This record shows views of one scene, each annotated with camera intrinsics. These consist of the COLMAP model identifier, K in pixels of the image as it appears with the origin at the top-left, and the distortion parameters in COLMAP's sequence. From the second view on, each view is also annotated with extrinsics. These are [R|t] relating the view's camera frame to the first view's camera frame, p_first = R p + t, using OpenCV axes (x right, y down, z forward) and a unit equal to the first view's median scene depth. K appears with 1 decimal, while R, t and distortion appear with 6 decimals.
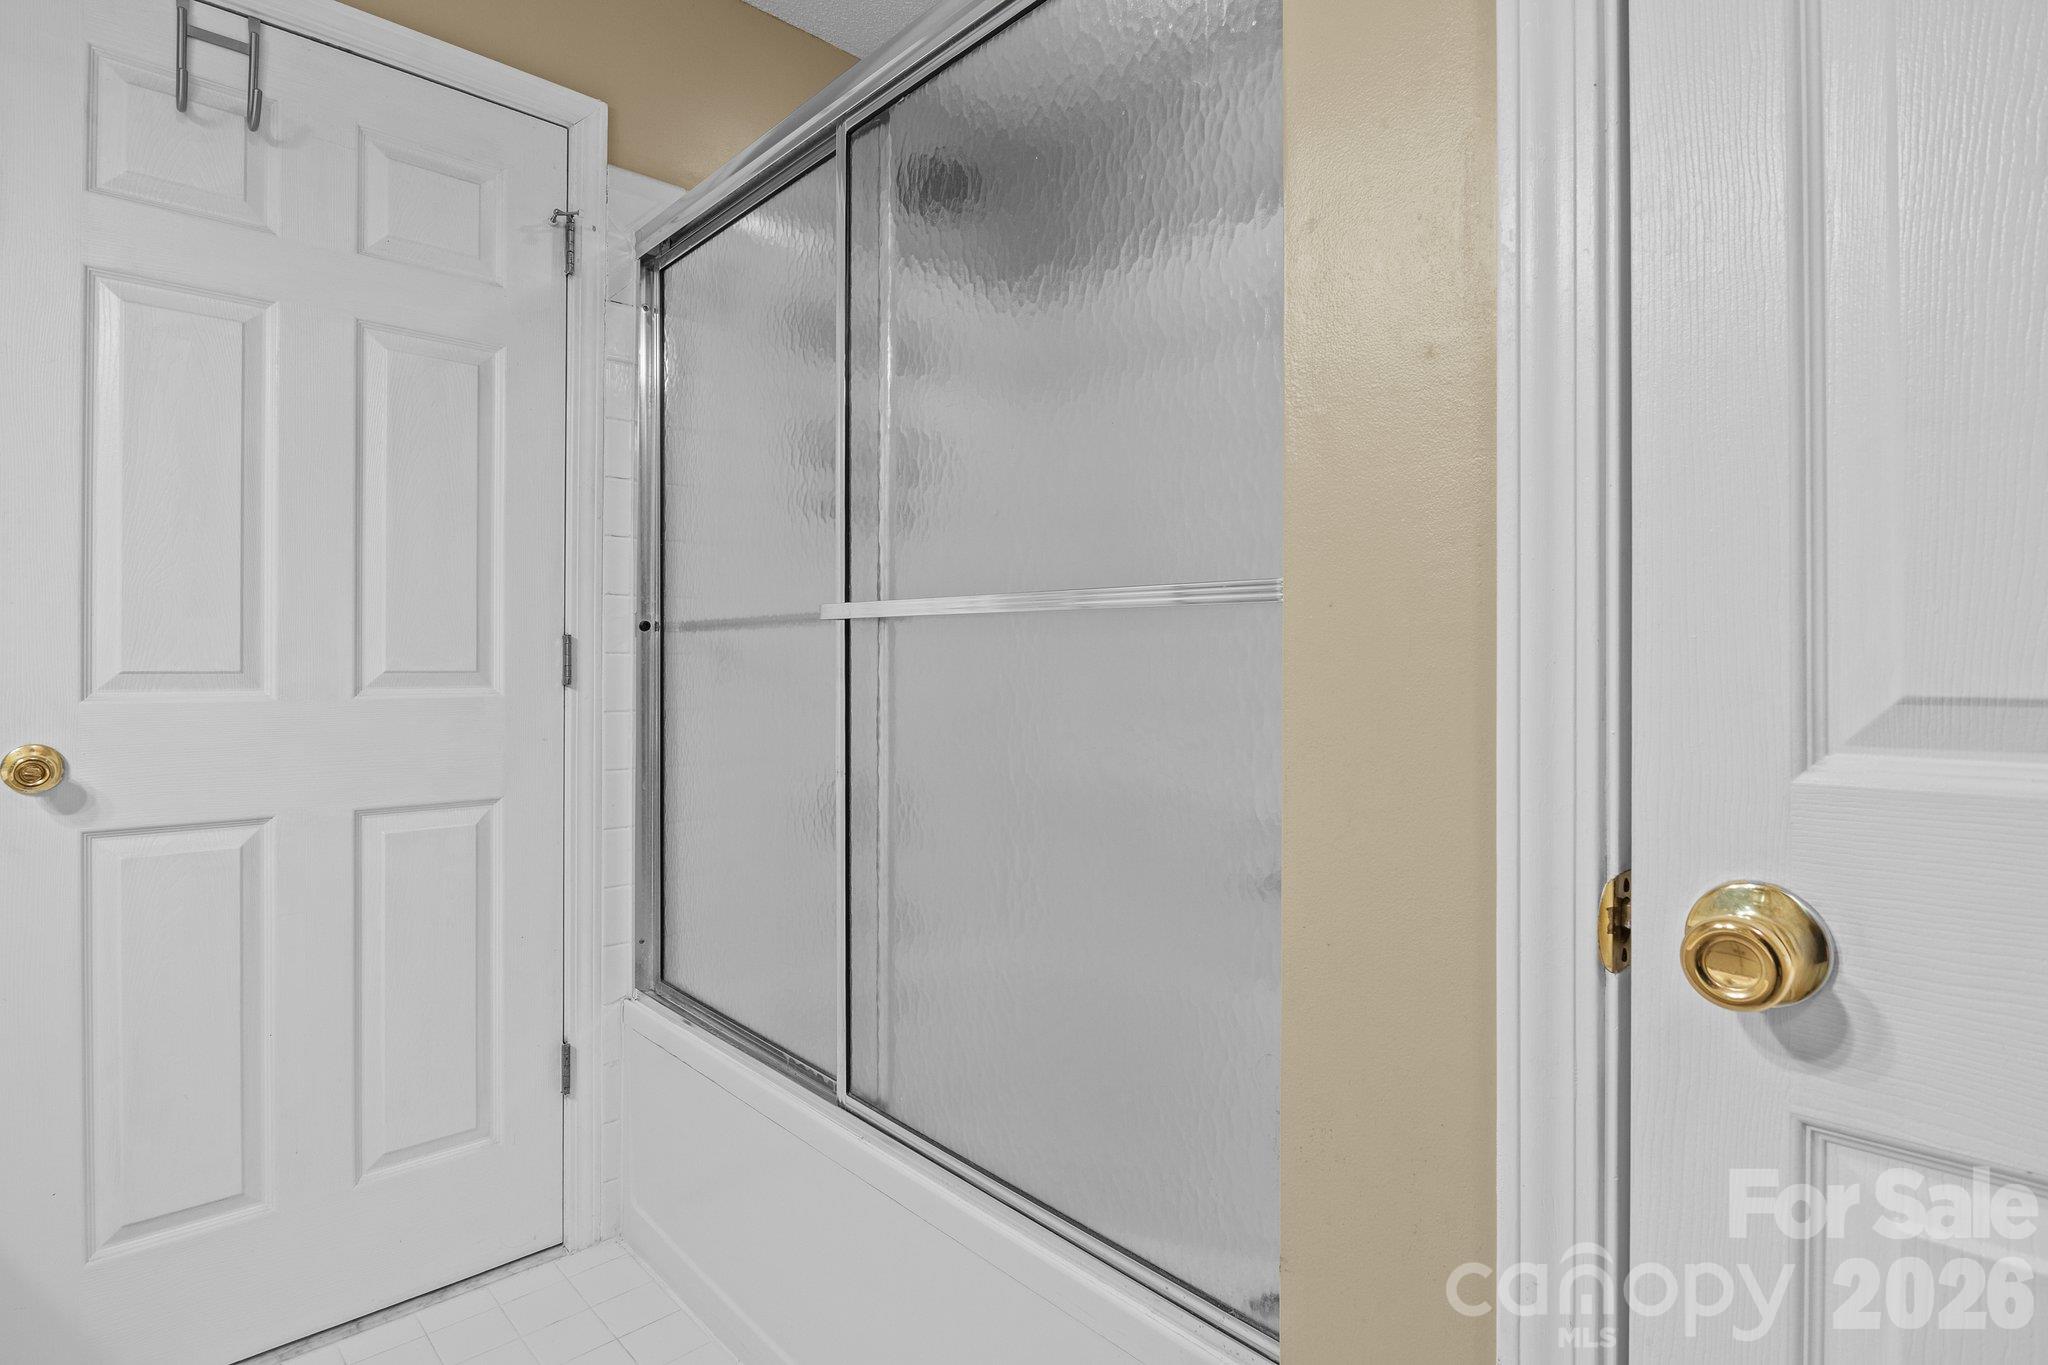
lens RADIAL K [[1007.3, 0, 1033.6], [0, 1007.3, 664.1], [0, 0, 1]] dist [-0.002082, -0.000774]
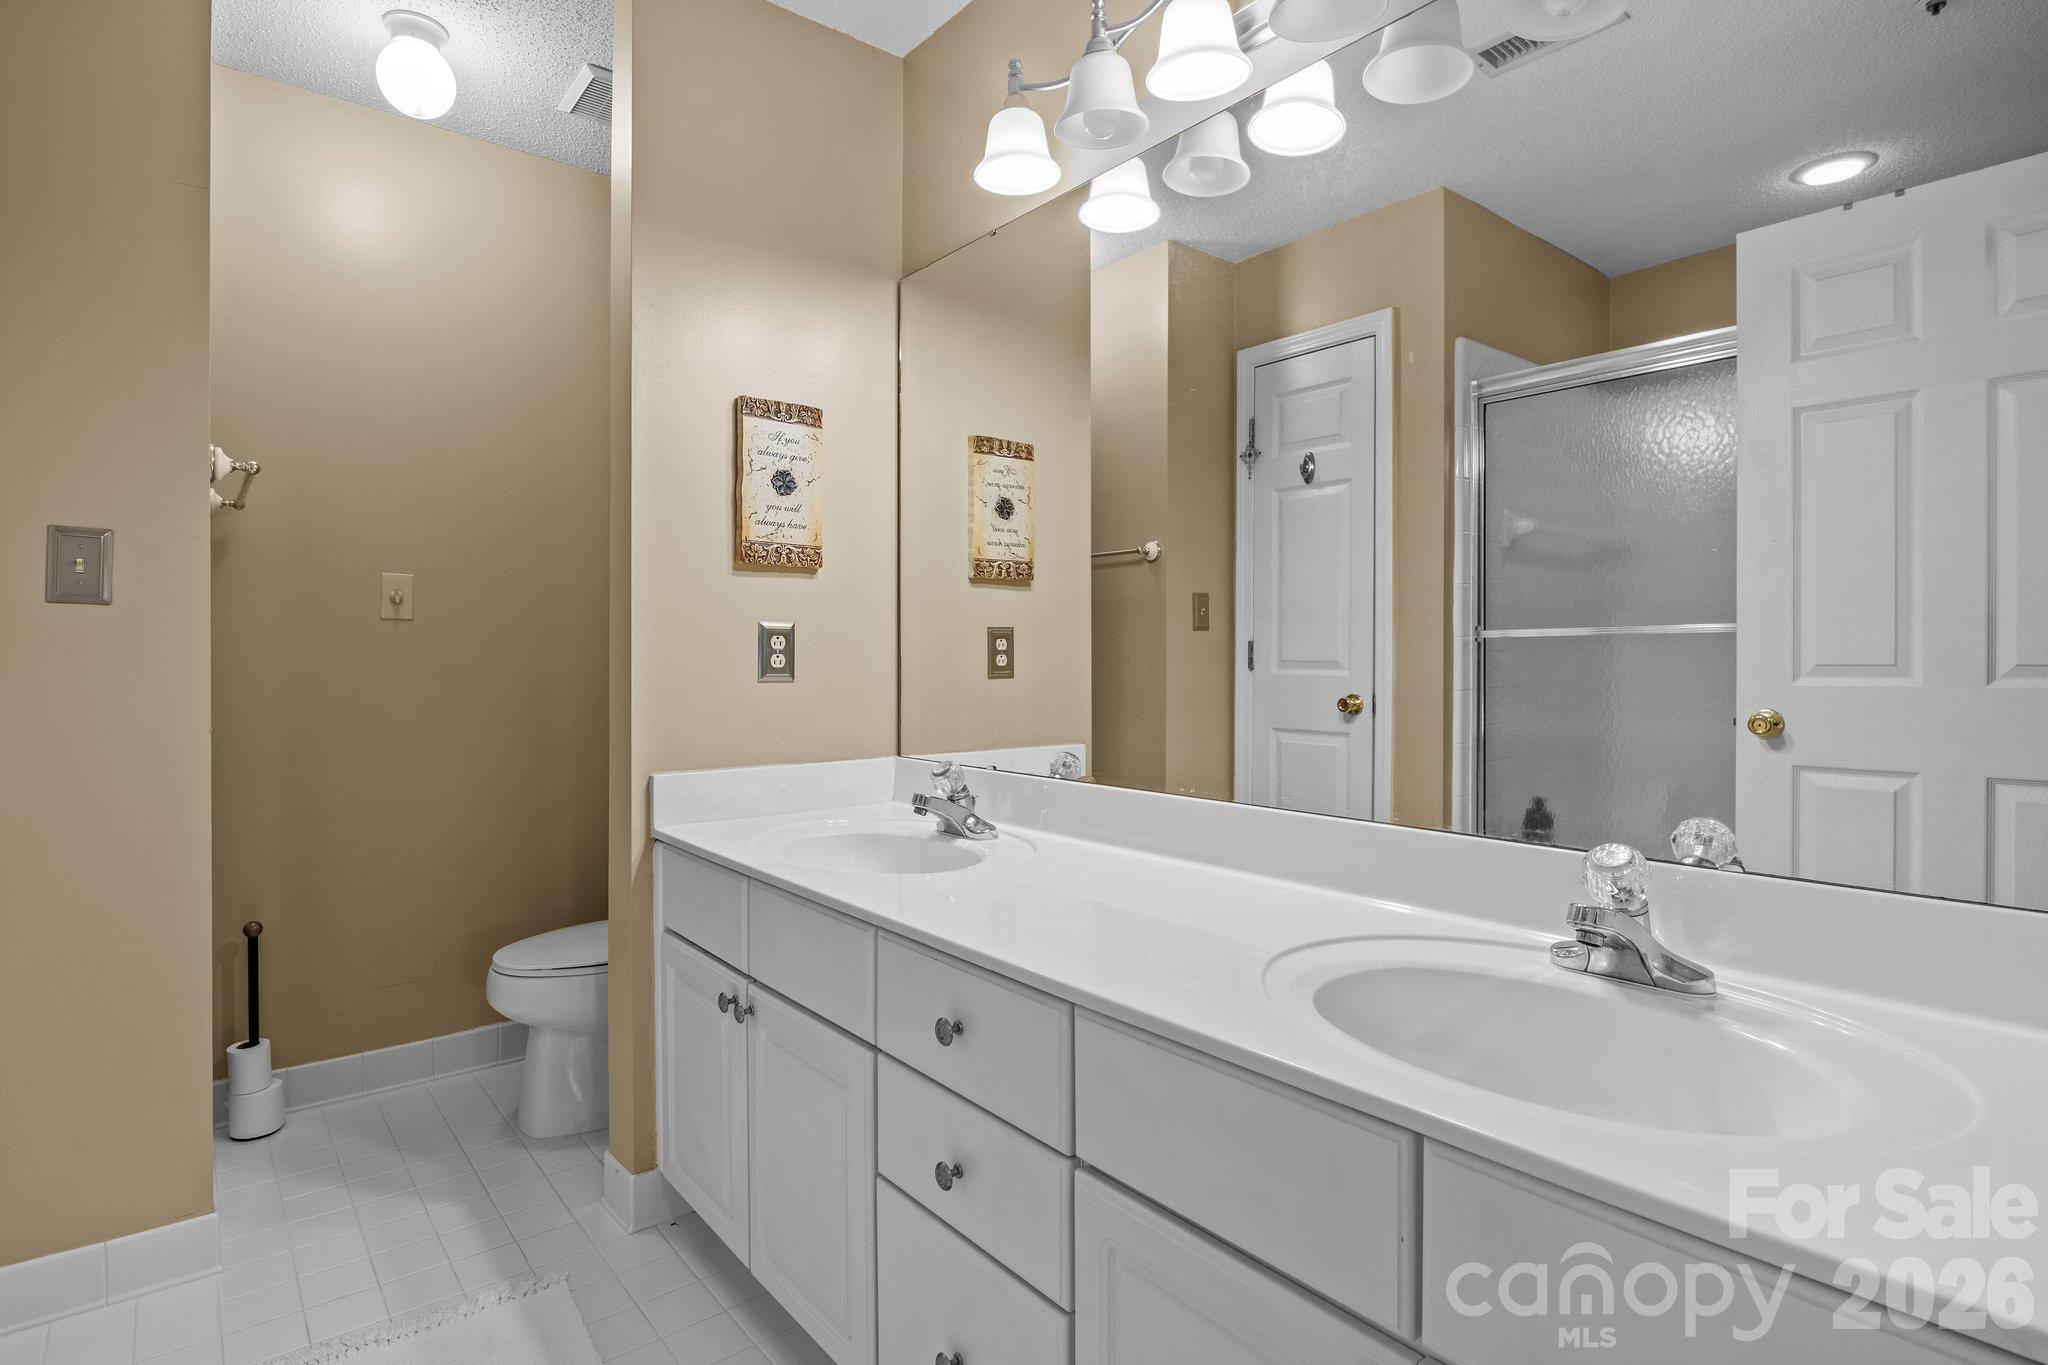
lens RADIAL K [[1007.3, 0, 1033.0], [0, 1007.3, 667.4], [0, 0, 1]] dist [-0.002082, -0.000774]
pose [[0.044274, 0.010143, -0.998968, 0.558528], [-0.004888, 0.999939, 0.009936, 0.003637], [0.999007, 0.004444, 0.044321, -0.254451]]
